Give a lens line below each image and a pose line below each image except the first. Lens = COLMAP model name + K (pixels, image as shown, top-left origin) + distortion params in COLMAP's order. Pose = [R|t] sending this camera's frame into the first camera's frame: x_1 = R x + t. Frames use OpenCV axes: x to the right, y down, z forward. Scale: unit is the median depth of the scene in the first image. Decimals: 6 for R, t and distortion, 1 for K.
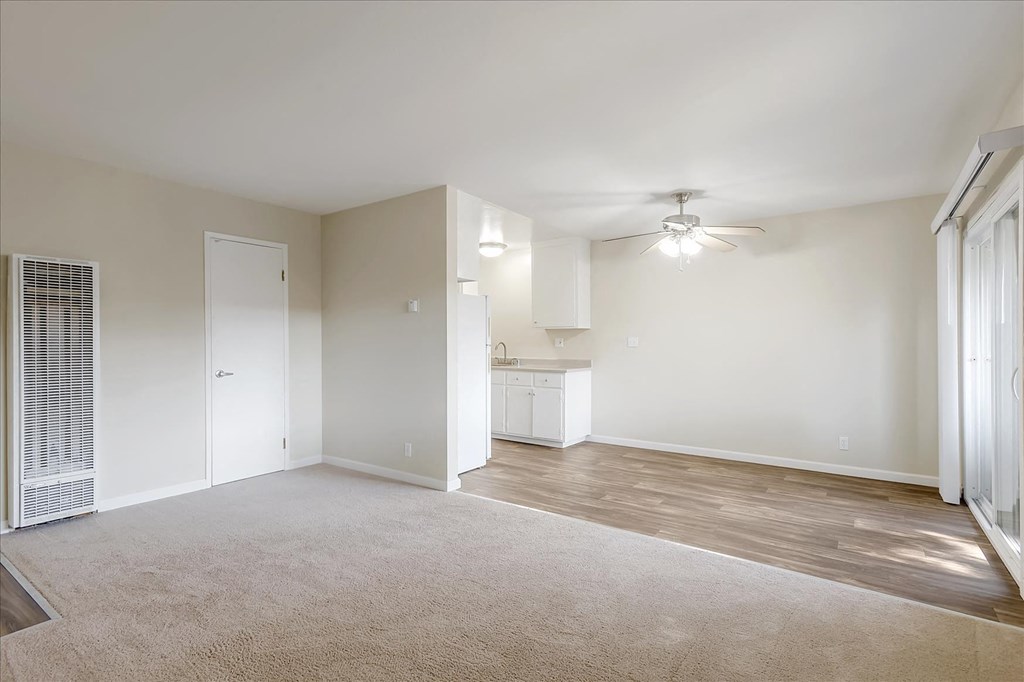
lens RADIAL K [[476.5, 0, 514.9], [0, 476.5, 336.5], [0, 0, 1]] dist [0.003483, 0.000827]
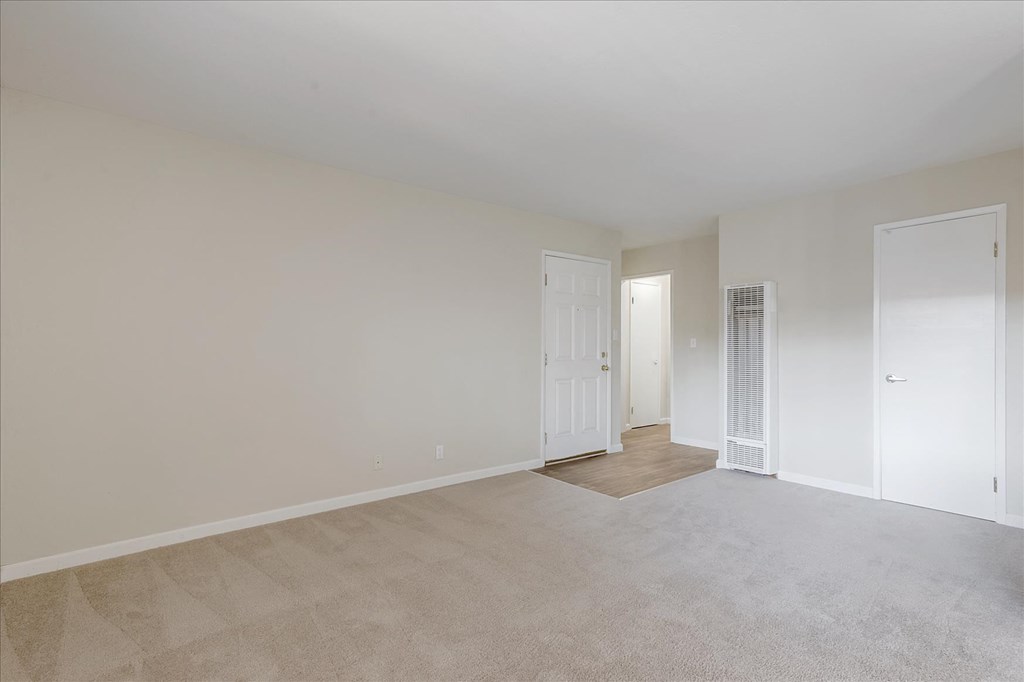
lens RADIAL K [[493.6, 0, 514.4], [0, 493.6, 339.2], [0, 0, 1]] dist [-0.004452, -0.000620]
pose [[-0.255108, -0.012884, -0.966827, 0.462993], [0.014564, 0.999747, -0.017165, 0.009926], [0.966803, -0.018460, -0.254856, 0.550716]]
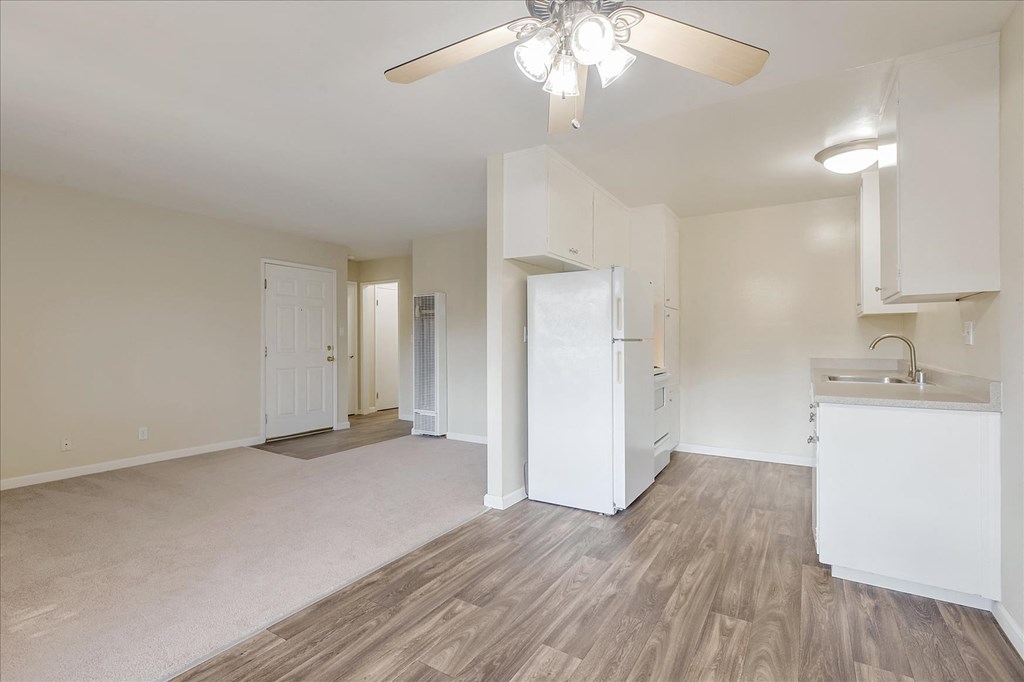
lens RADIAL K [[476.5, 0, 514.9], [0, 476.5, 336.5], [0, 0, 1]] dist [0.003483, 0.000827]
pose [[0.071754, -0.013272, -0.997334, 0.691407], [0.015412, 0.999807, -0.012196, 0.023715], [0.997303, -0.014495, 0.071945, 0.924103]]
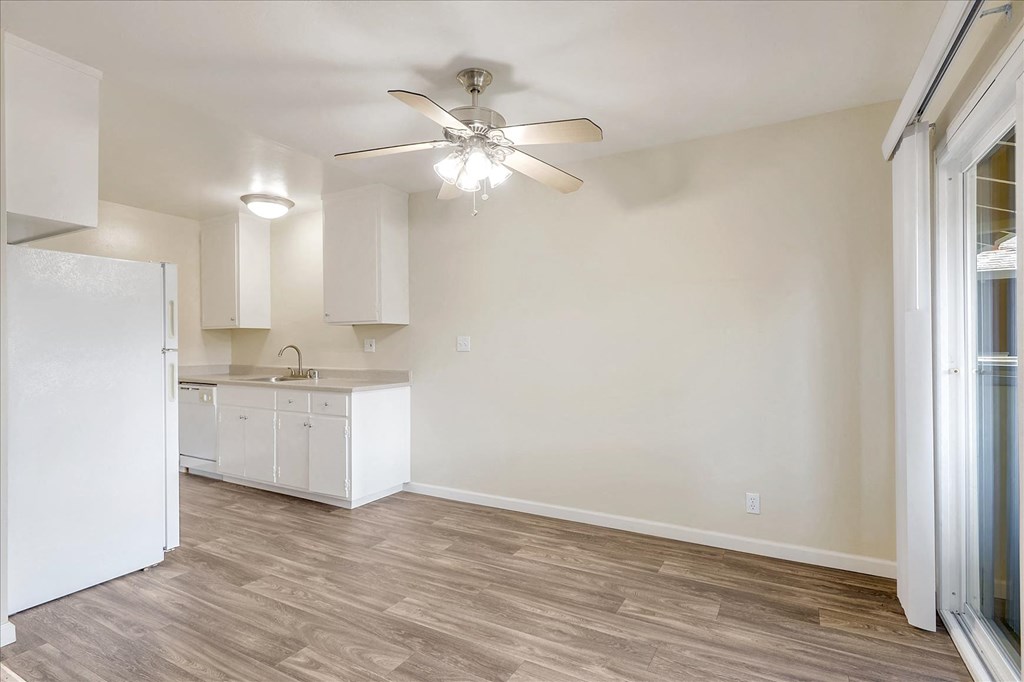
lens RADIAL K [[493.6, 0, 514.4], [0, 493.6, 339.2], [0, 0, 1]] dist [-0.004452, -0.000620]
pose [[0.992667, -0.001620, 0.120872, 0.319299], [0.001842, 0.999997, -0.001727, 0.008623], [-0.120869, 0.001937, 0.992667, 0.419521]]
